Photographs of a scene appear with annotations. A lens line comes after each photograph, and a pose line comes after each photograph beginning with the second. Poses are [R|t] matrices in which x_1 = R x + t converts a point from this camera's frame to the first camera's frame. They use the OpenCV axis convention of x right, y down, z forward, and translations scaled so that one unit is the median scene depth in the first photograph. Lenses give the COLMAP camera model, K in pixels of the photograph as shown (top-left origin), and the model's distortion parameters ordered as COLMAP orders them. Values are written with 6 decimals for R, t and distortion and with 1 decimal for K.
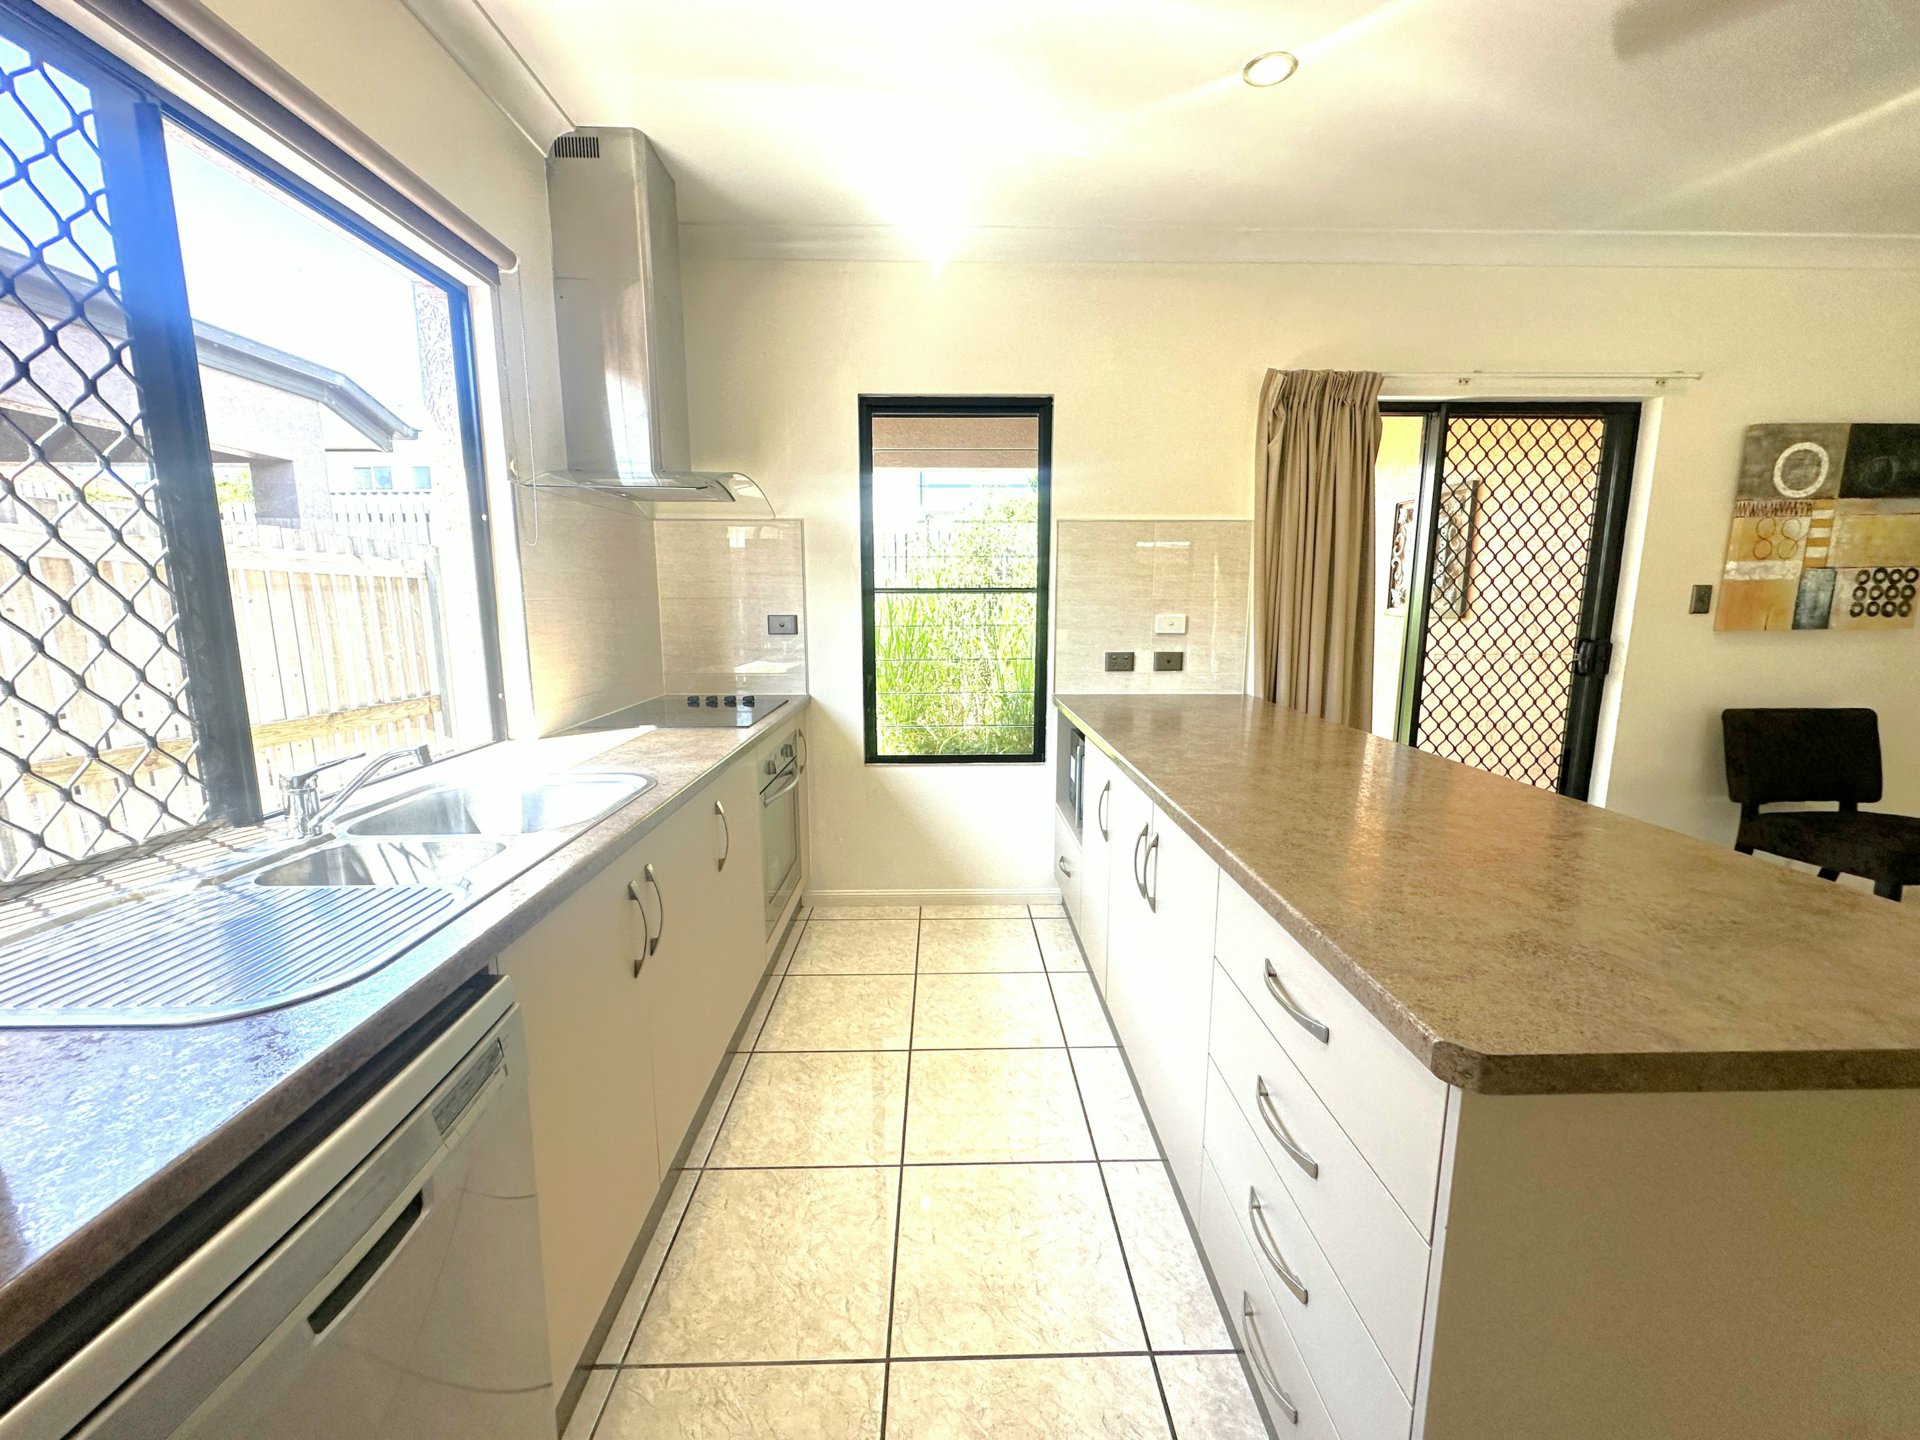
lens RADIAL K [[765.4, 0, 960.0], [0, 765.4, 720.0], [0, 0, 1]] dist [-0.002251, -0.000702]
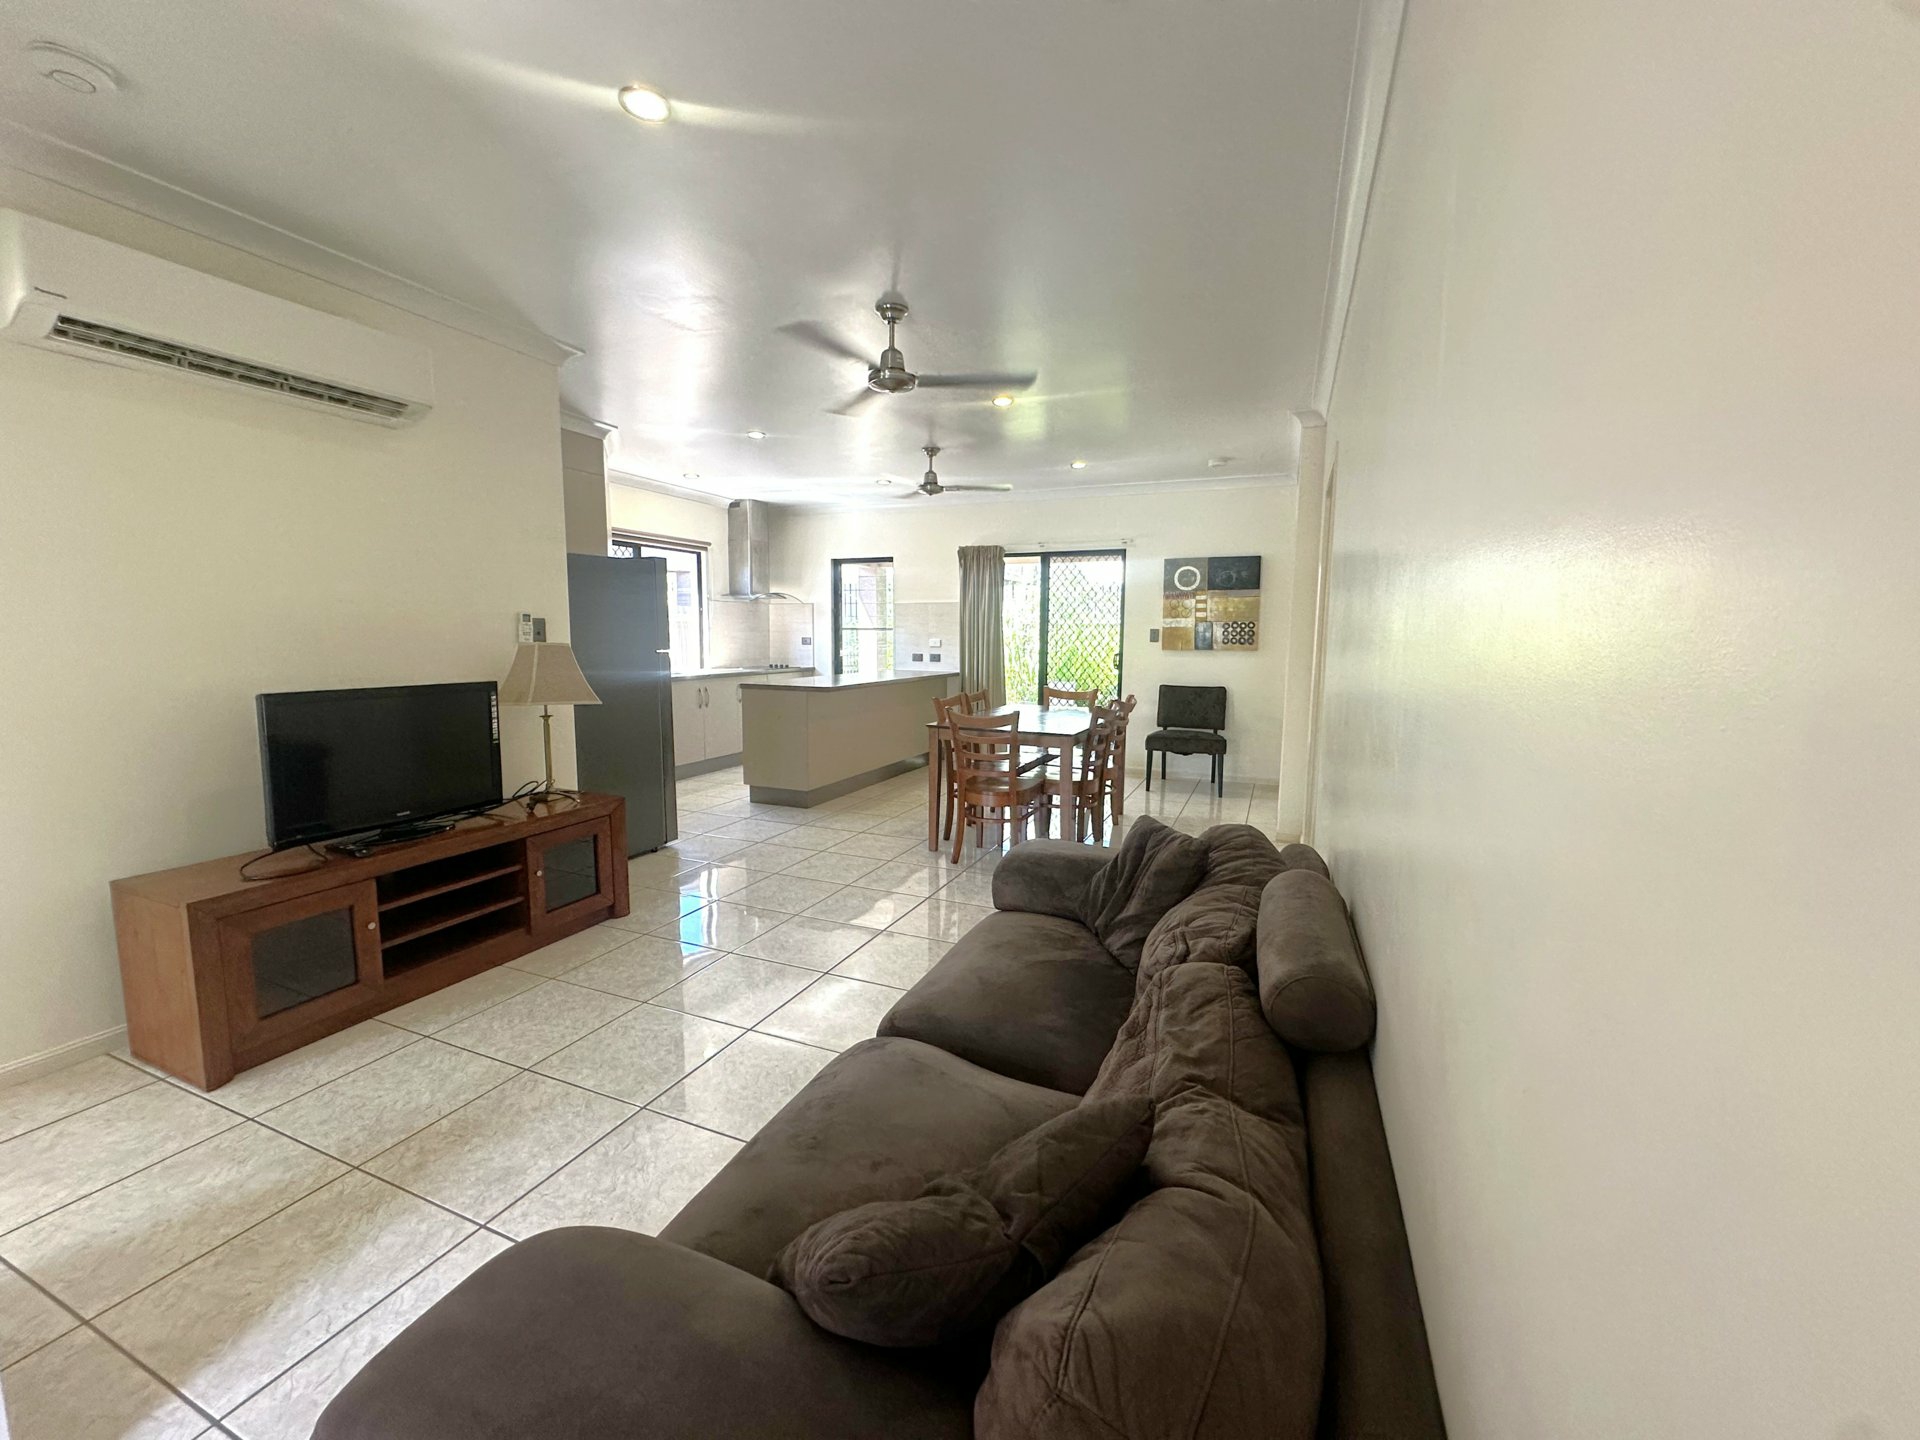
lens RADIAL K [[765.4, 0, 960.0], [0, 765.4, 720.0], [0, 0, 1]] dist [-0.002251, -0.000702]
pose [[0.910795, 0.056332, -0.408999, 1.416930], [-0.075992, 0.996596, -0.031963, 0.204957], [0.405806, 0.060193, 0.911975, -1.268987]]
